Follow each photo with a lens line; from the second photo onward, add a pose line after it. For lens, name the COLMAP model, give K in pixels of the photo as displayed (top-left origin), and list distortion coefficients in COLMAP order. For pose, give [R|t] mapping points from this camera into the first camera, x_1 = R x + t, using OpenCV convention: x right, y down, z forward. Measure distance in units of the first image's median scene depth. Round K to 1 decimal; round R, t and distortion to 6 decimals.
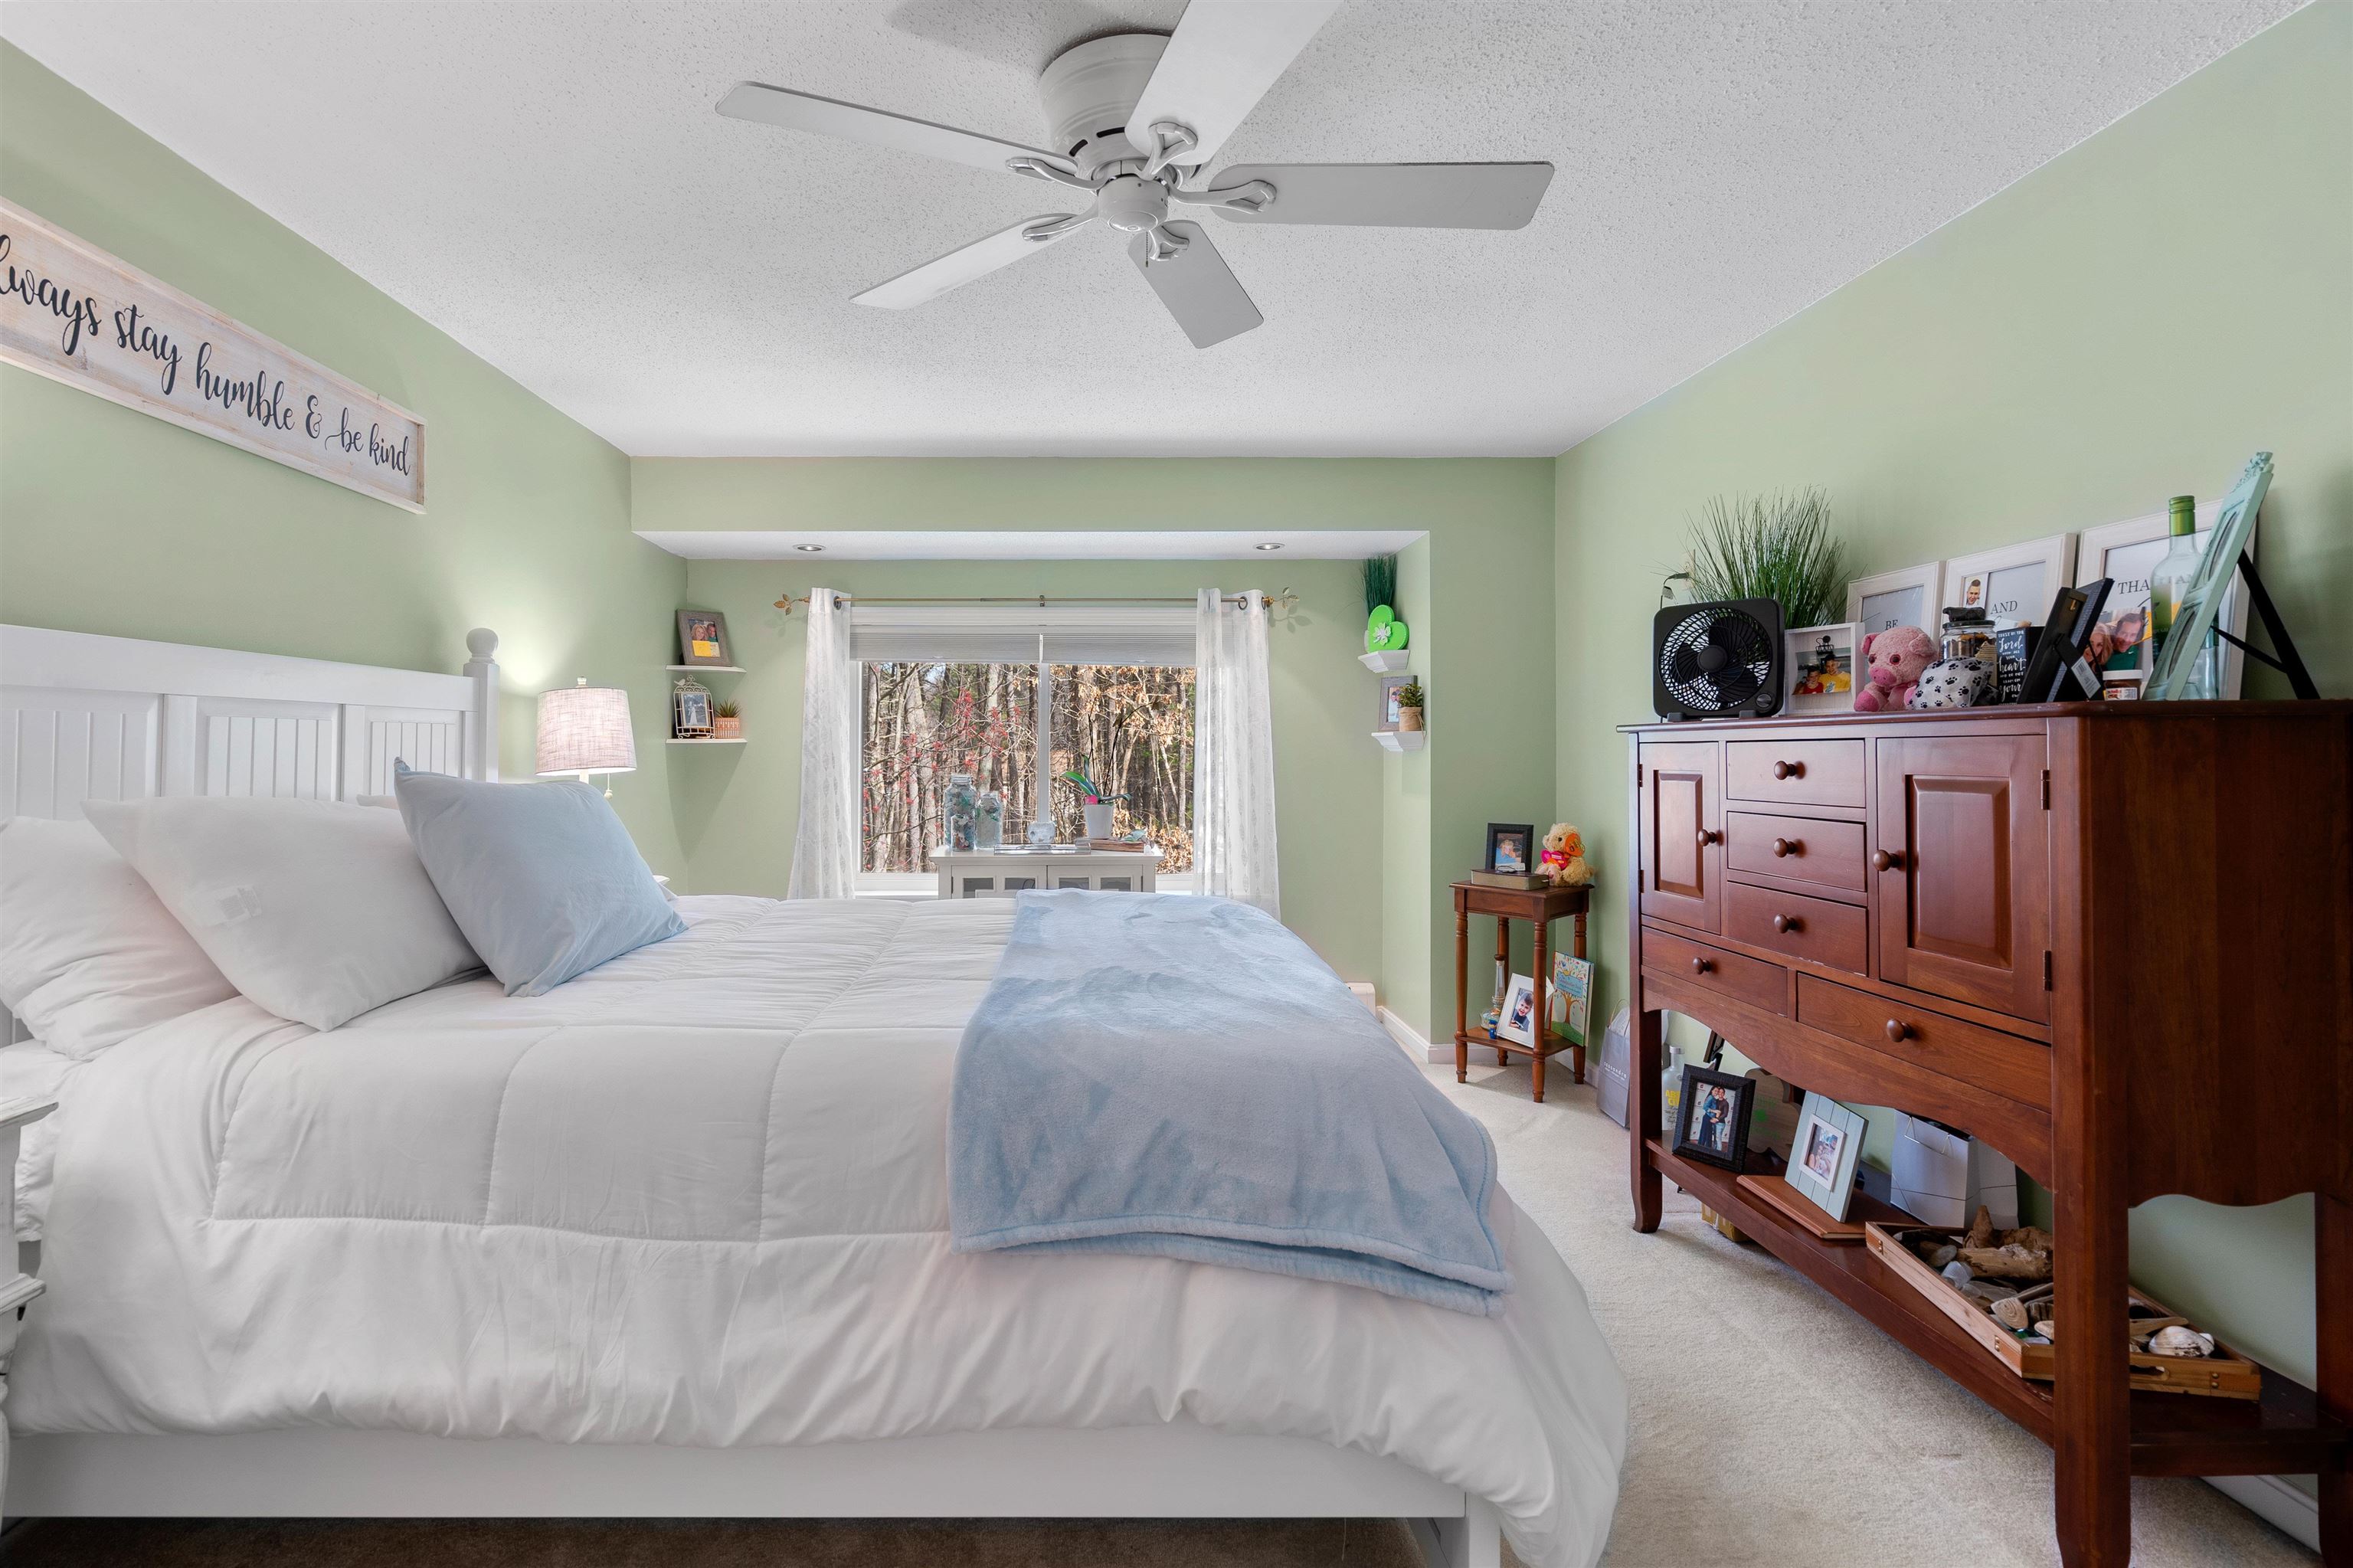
lens RADIAL K [[1089.3, 0, 1176.1], [0, 1089.3, 776.6], [0, 0, 1]] dist [-0.007495, 0.004249]
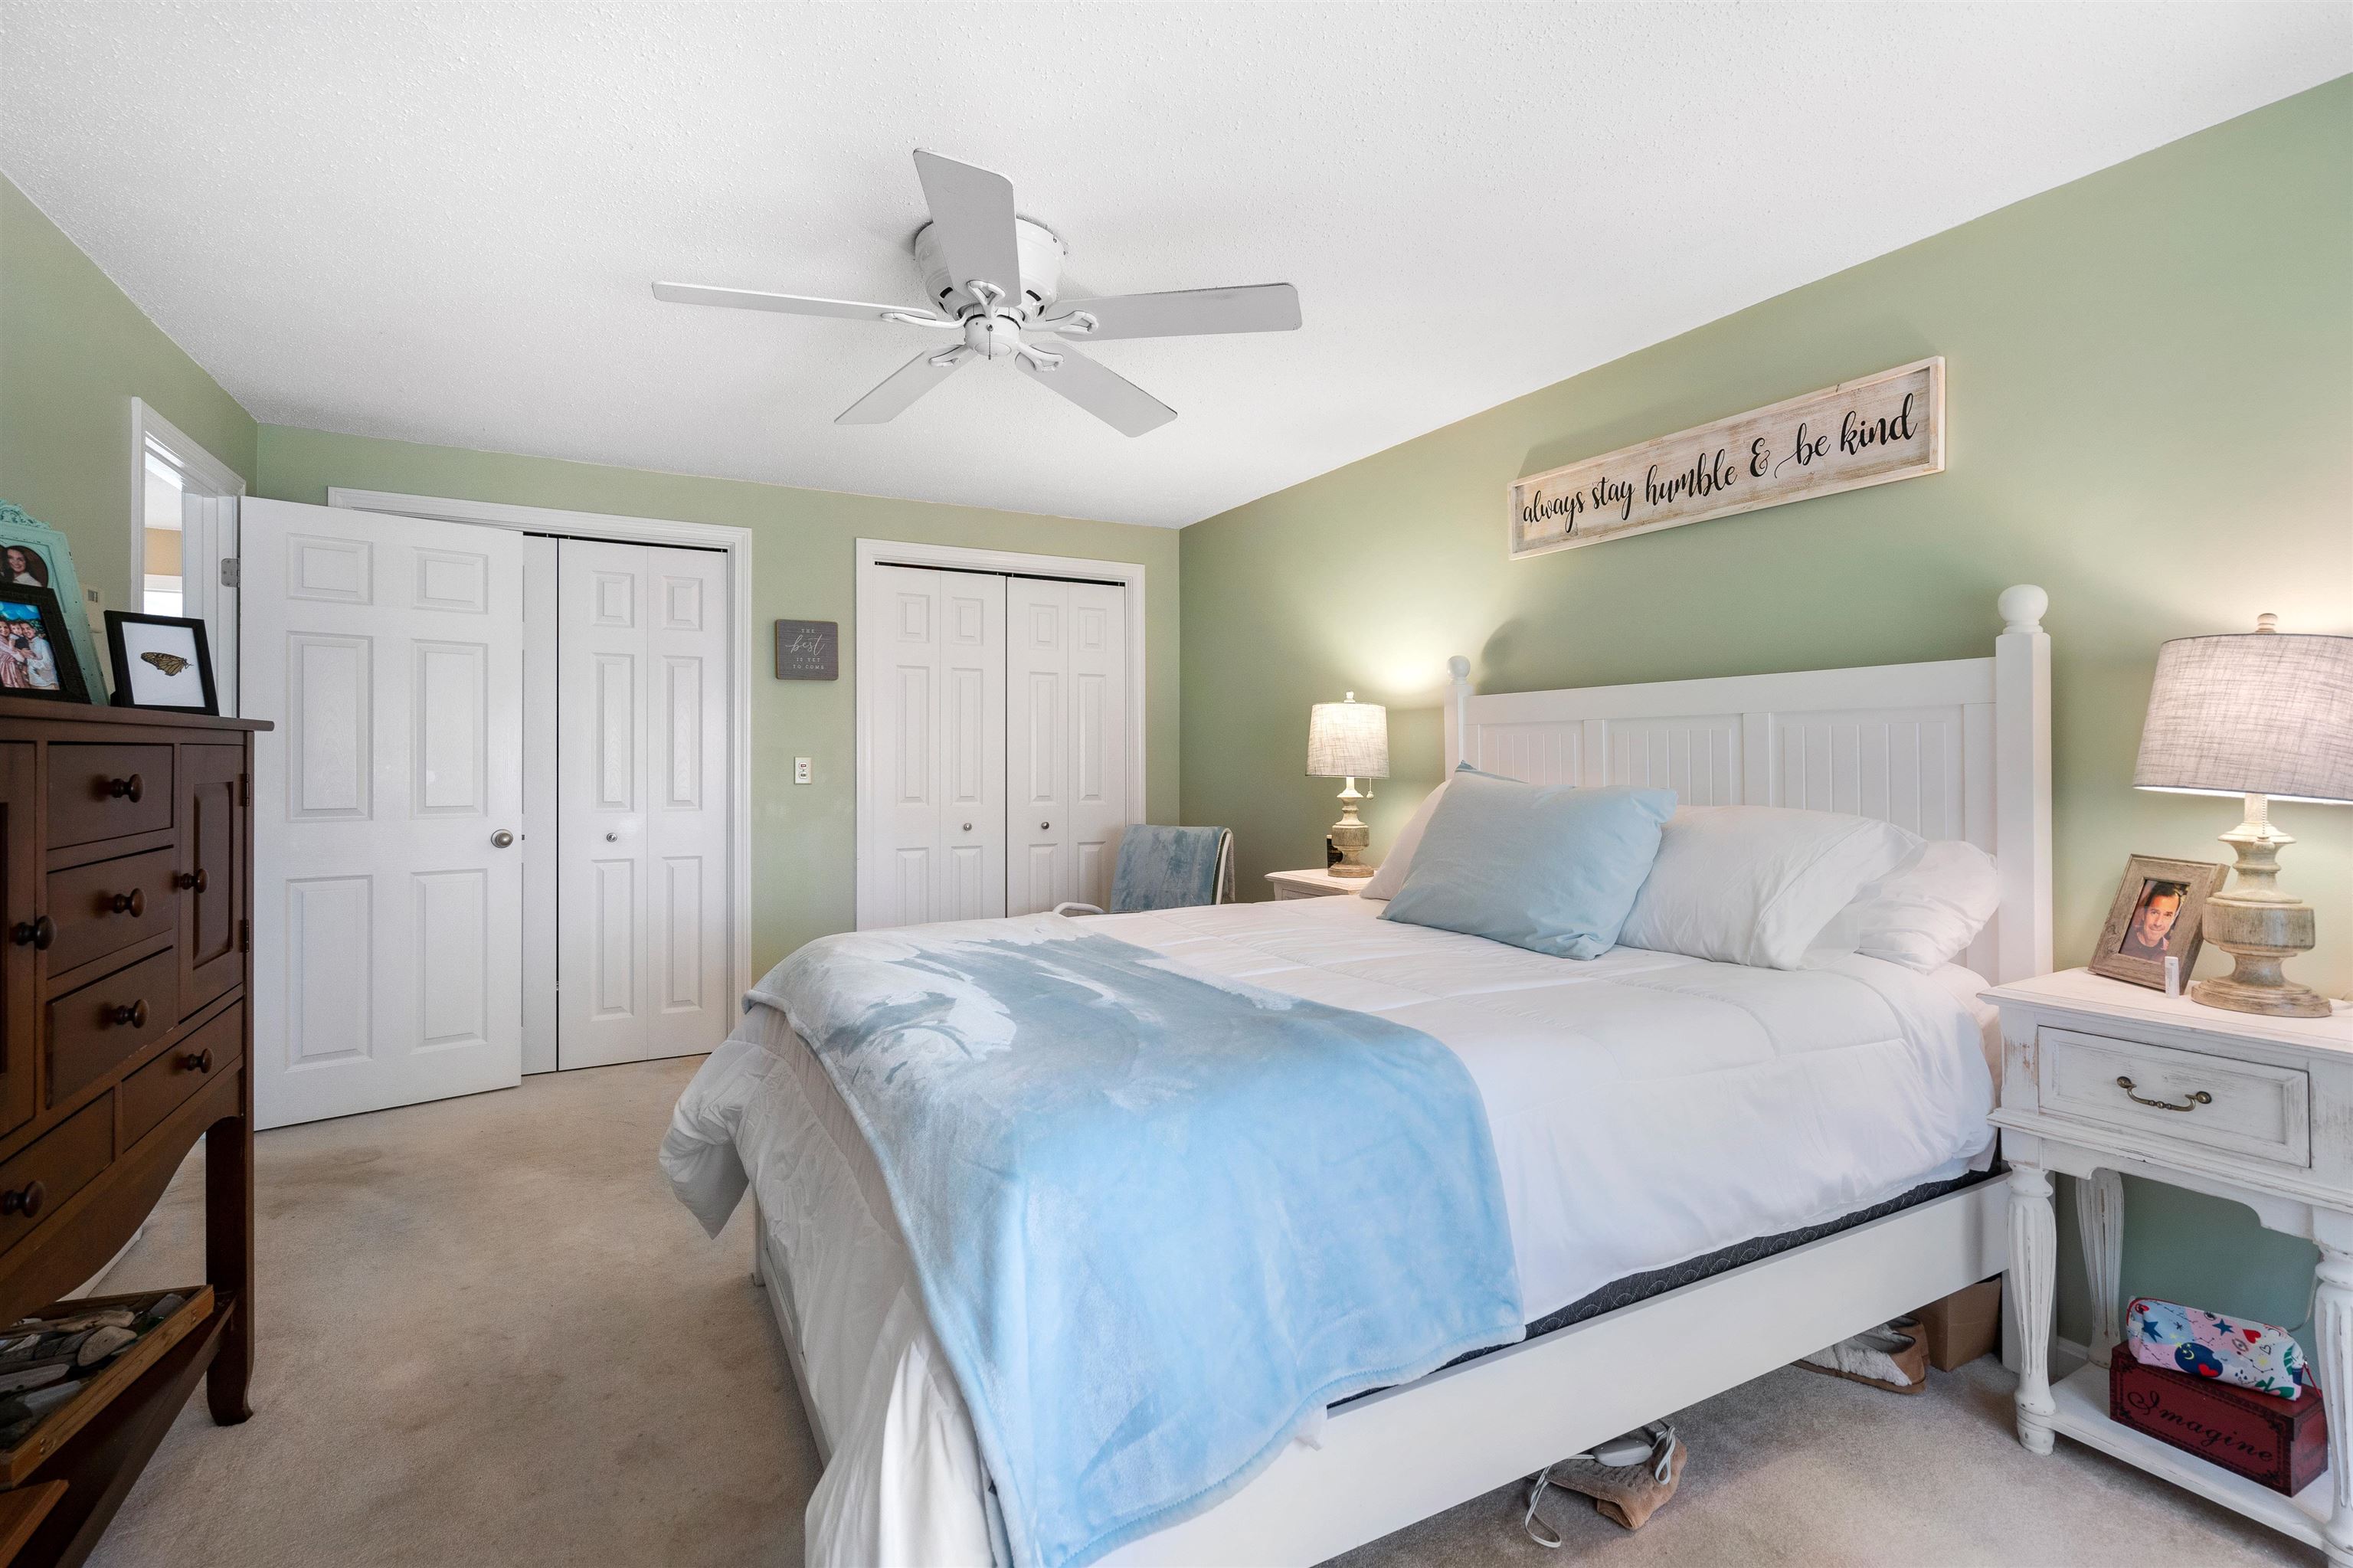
lens RADIAL K [[1089.3, 0, 1176.1], [0, 1089.3, 764.1], [0, 0, 1]] dist [-0.007495, 0.004249]
pose [[-0.915252, 0.005307, -0.402847, 0.219843], [-0.004613, 0.999710, 0.023649, -0.039096], [0.402855, 0.023503, -0.914962, 1.851994]]
